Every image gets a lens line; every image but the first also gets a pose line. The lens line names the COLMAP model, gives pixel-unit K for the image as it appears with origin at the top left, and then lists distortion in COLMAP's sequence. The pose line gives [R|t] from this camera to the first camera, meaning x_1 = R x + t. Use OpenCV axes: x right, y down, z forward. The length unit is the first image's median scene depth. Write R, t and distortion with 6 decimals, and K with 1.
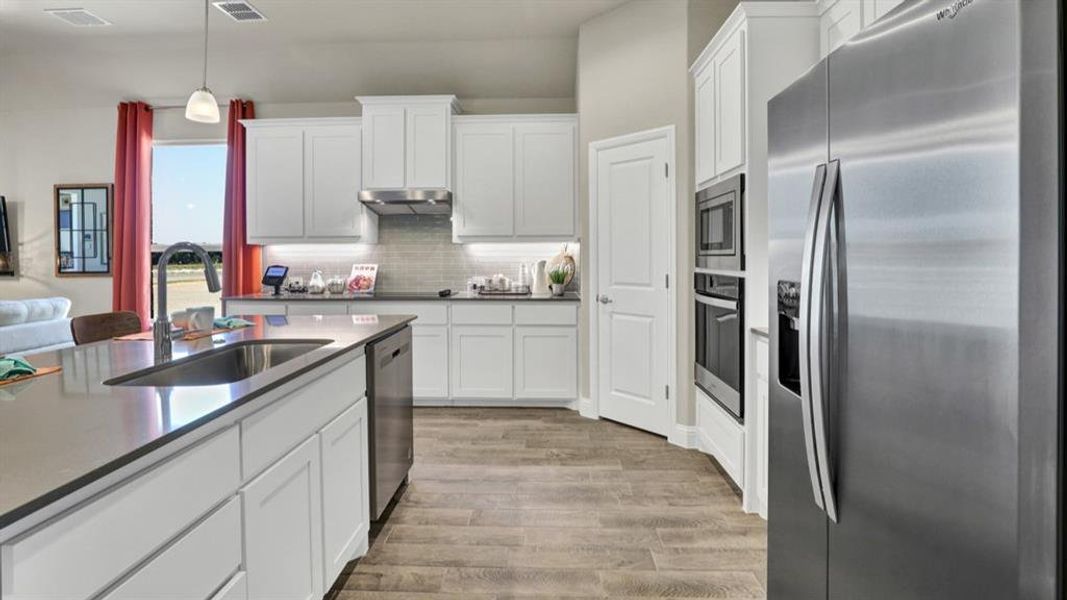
lens RADIAL K [[498.1, 0, 532.8], [0, 498.1, 256.7], [0, 0, 1]] dist [-0.026777, -0.000551]
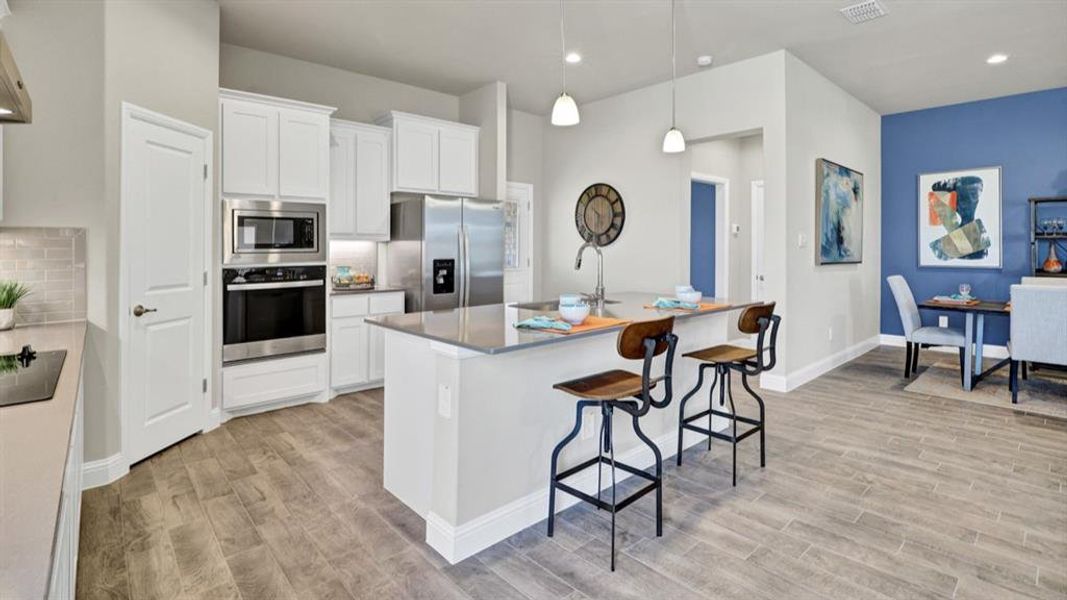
lens RADIAL K [[498.1, 0, 544.3], [0, 498.1, 252.3], [0, 0, 1]] dist [-0.026777, -0.000551]
pose [[-0.701369, 0.005823, 0.712775, -0.693793], [0.013671, 0.999893, 0.005284, -0.000785], [-0.712667, 0.013450, -0.701373, 0.872969]]
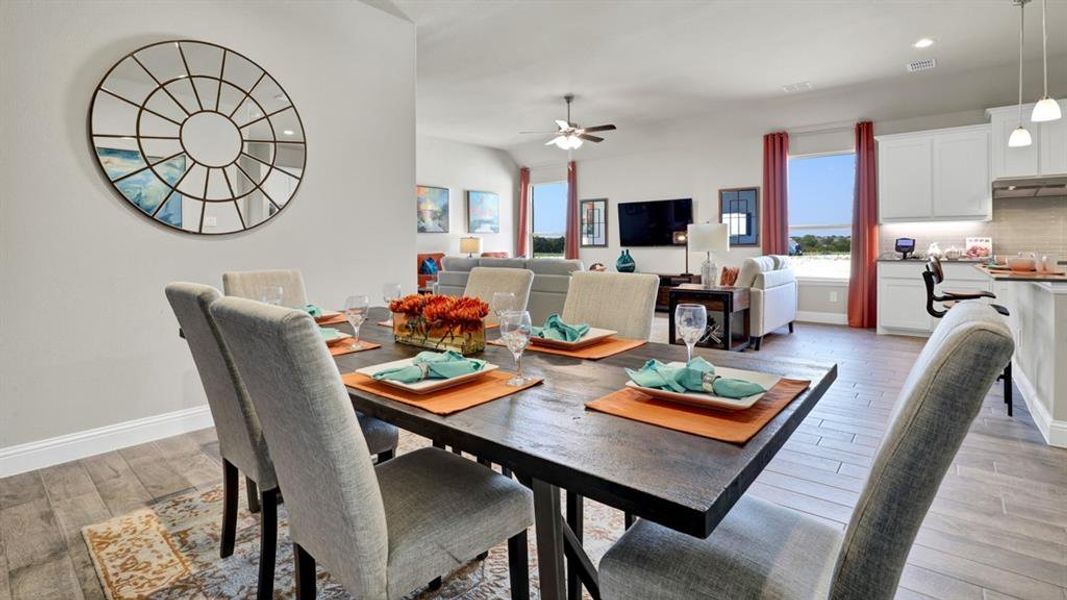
lens RADIAL K [[498.1, 0, 530.4], [0, 498.1, 262.3], [0, 0, 1]] dist [-0.026777, -0.000551]
pose [[0.787683, 0.022763, -0.615660, -0.480275], [-0.004482, 0.999502, 0.031220, 0.045721], [0.616065, -0.021832, 0.787393, -0.714325]]
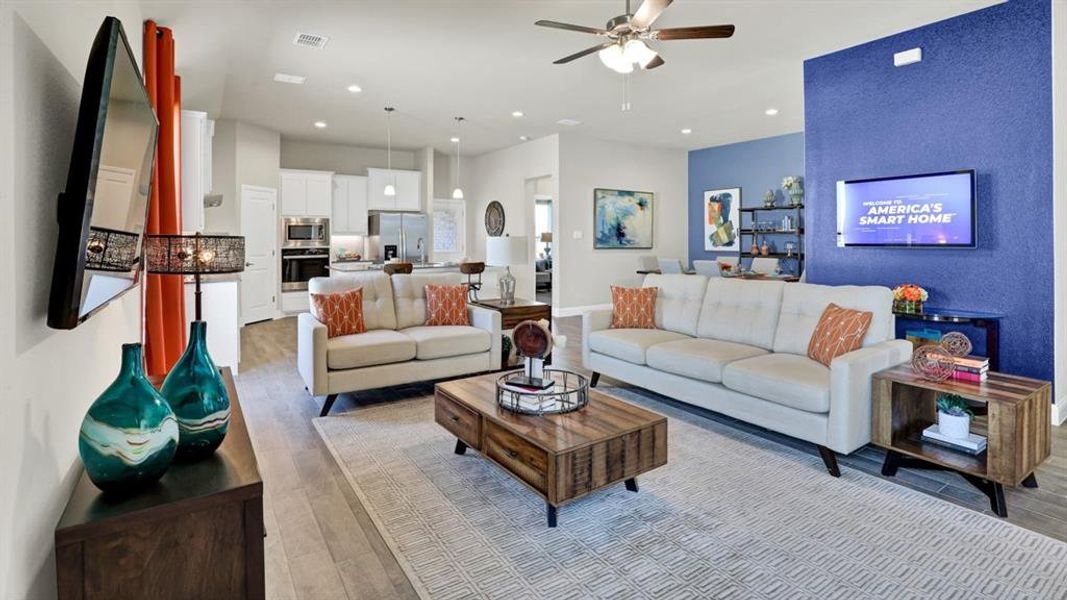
lens RADIAL K [[498.1, 0, 538.9], [0, 498.1, 239.0], [0, 0, 1]] dist [-0.026777, -0.000551]
pose [[-0.582836, 0.007855, 0.812552, -1.755375], [0.013487, 0.999909, 0.000008, -0.001014], [-0.812478, 0.010964, -0.582889, 0.974094]]
